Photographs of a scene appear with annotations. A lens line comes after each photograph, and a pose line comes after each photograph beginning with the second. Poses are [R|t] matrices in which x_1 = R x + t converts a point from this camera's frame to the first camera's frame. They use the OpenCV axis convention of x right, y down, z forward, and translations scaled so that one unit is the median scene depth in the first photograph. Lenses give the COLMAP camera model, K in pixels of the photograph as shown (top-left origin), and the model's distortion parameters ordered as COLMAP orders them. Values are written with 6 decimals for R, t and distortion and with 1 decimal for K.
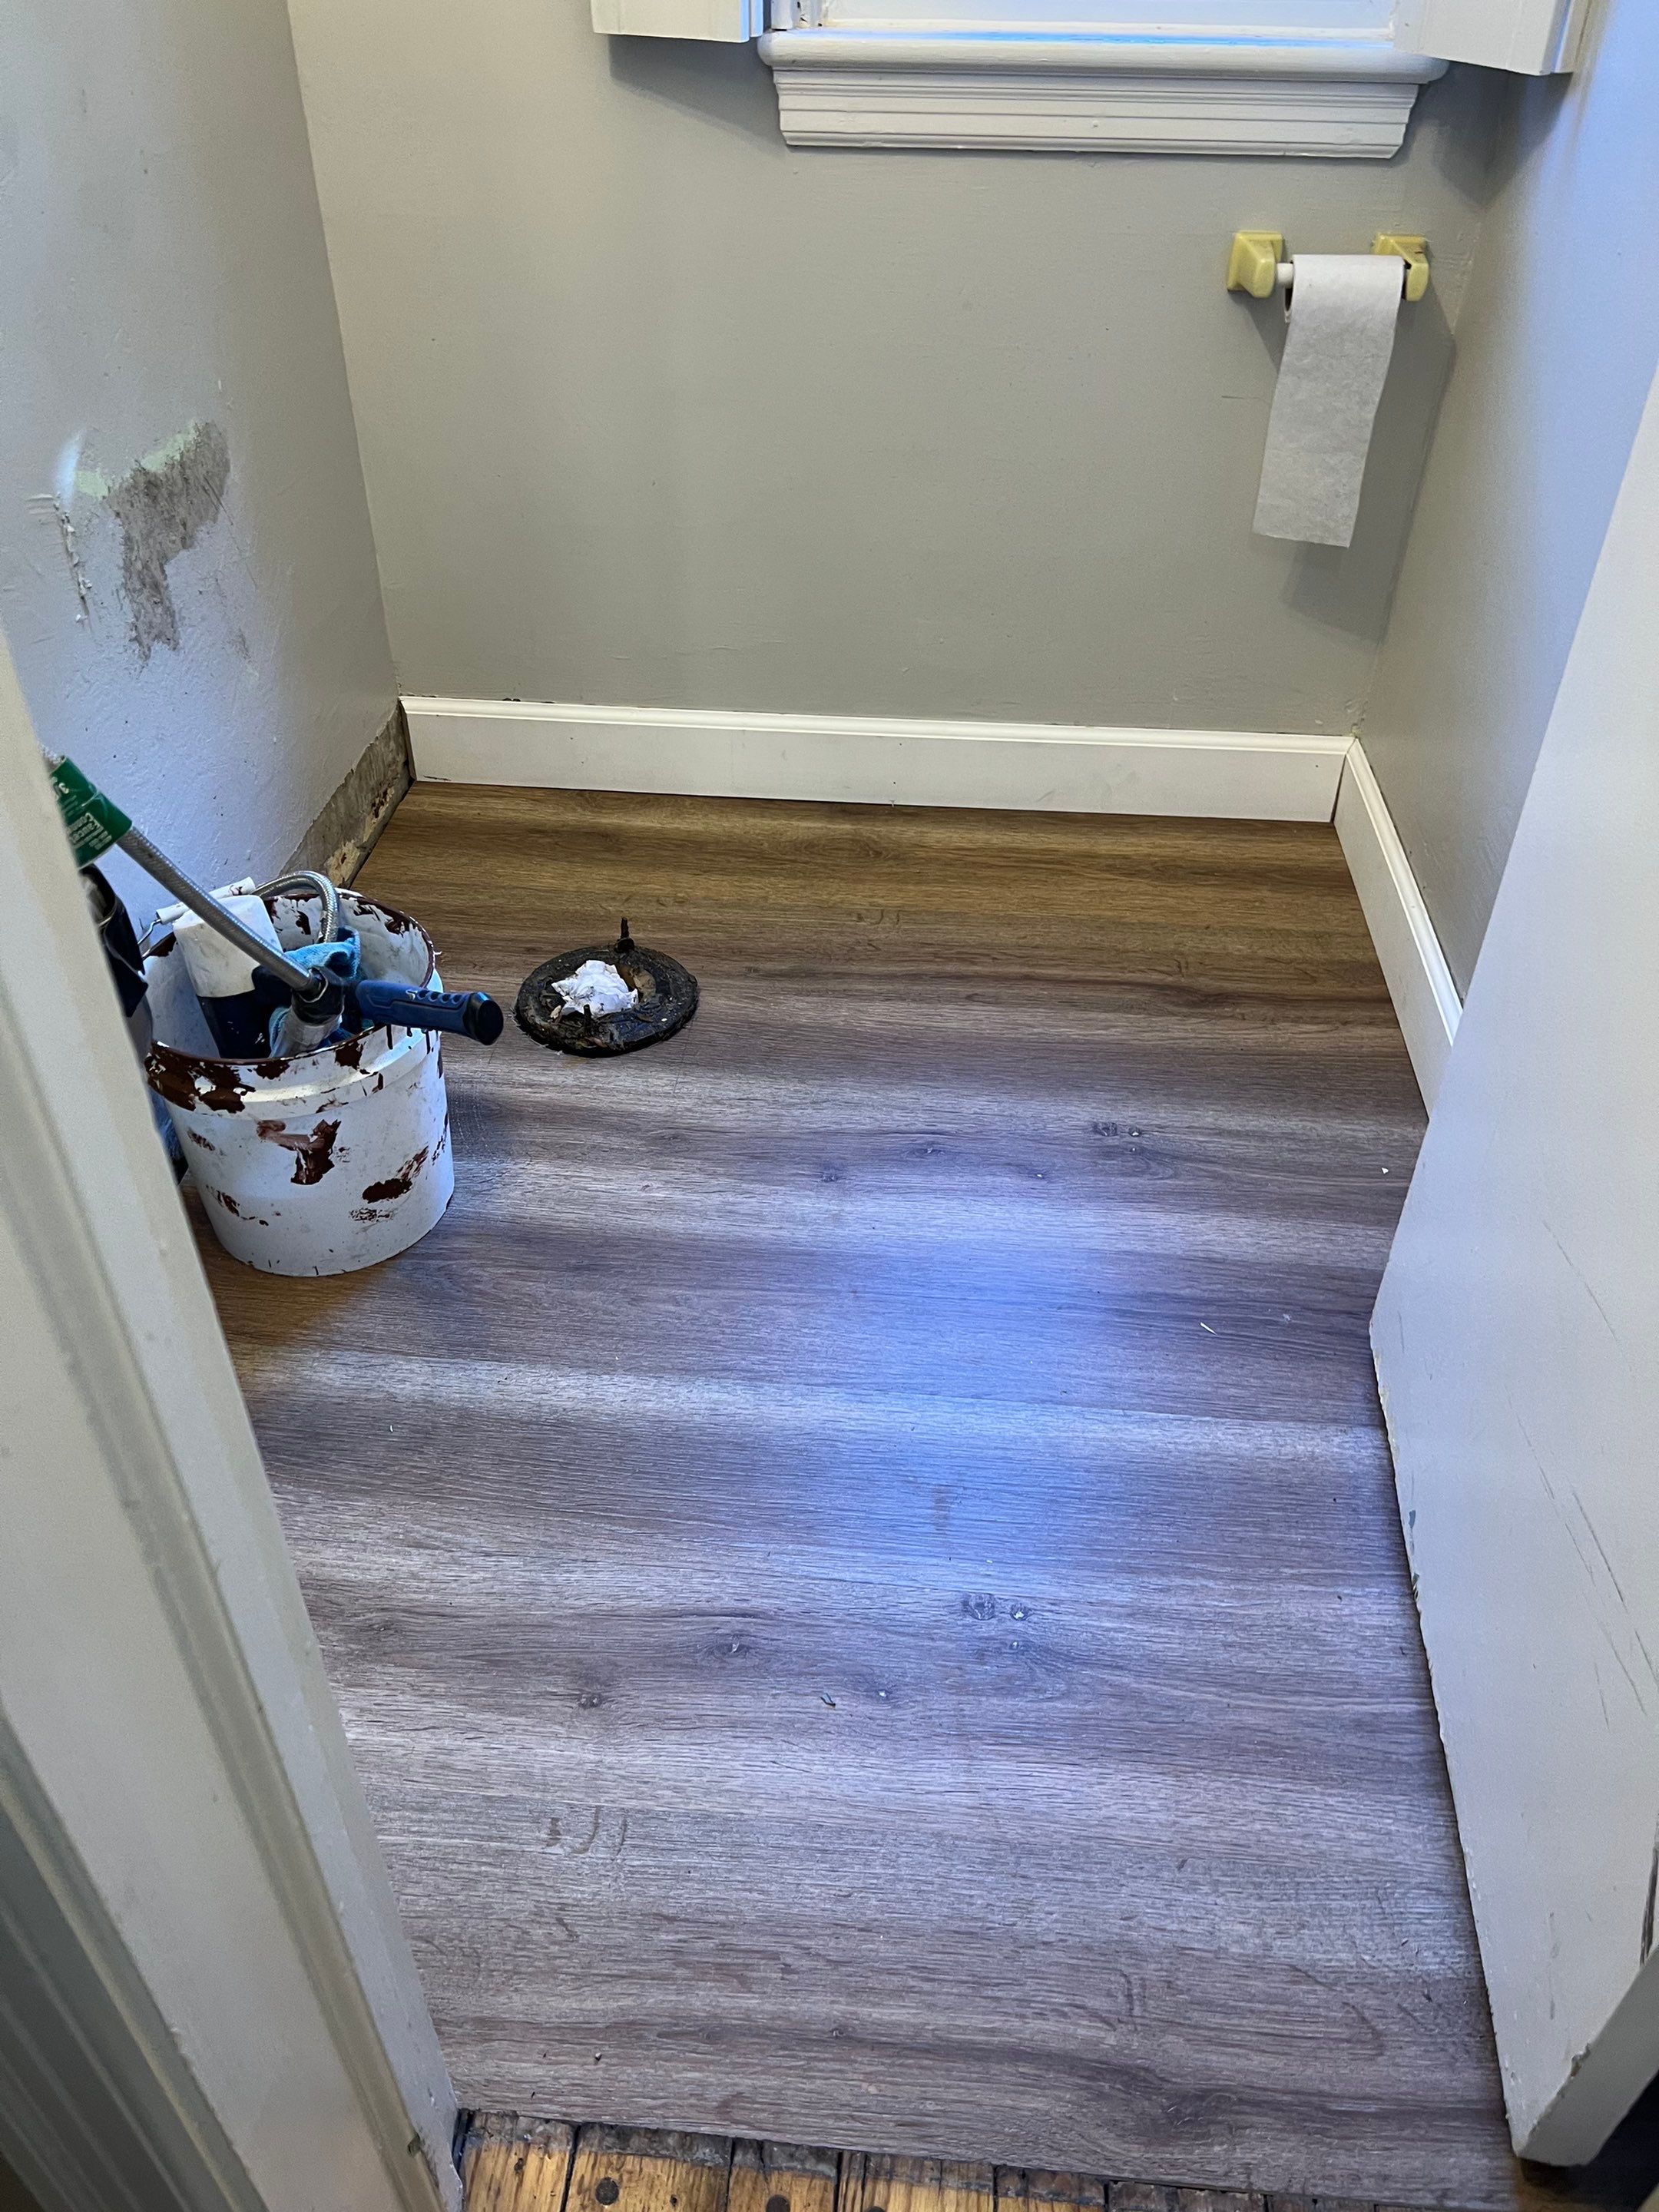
lens RADIAL K [[1660.1, 0, 813.8], [0, 1660.1, 1100.2], [0, 0, 1]] dist [0.034495, -0.039796]
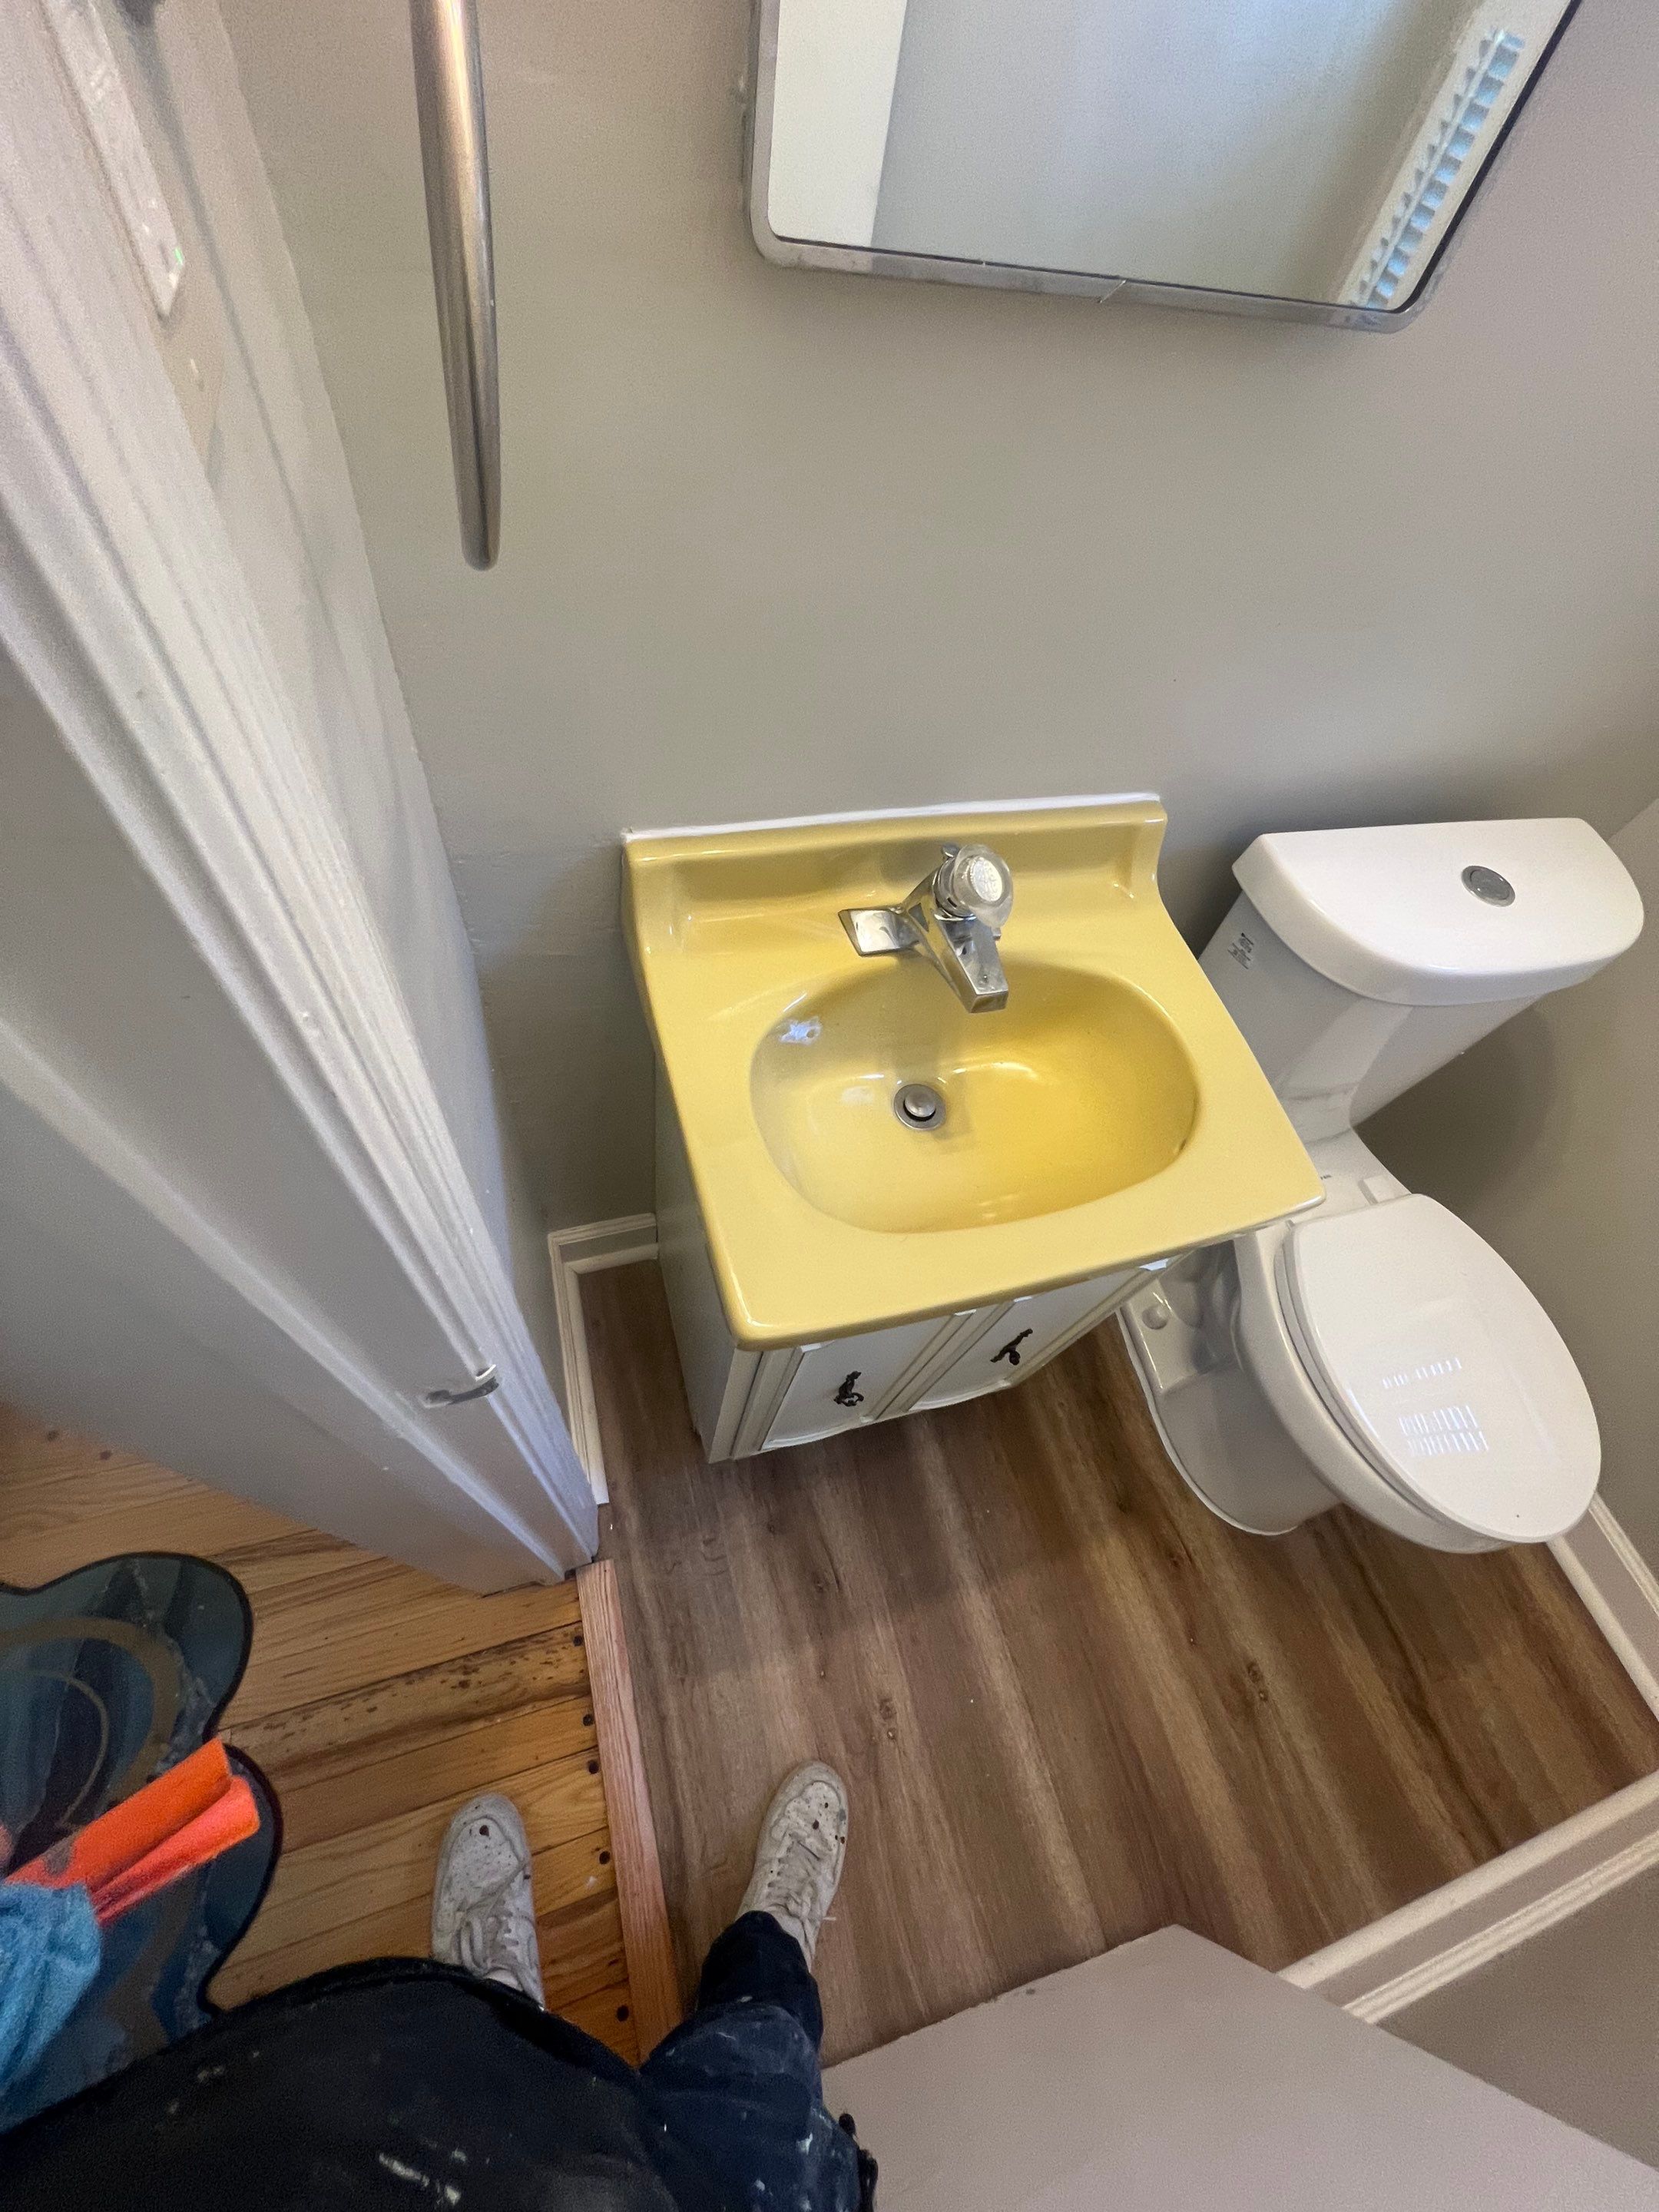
lens RADIAL K [[878.6, 0, 825.6], [0, 878.6, 1103.7], [0, 0, 1]] dist [0.000667, 0.000341]
pose [[0.361259, 0.816164, -0.450964, -0.038878], [-0.693722, 0.558410, 0.454894, -0.495608], [0.623091, 0.148509, 0.767921, 0.071734]]
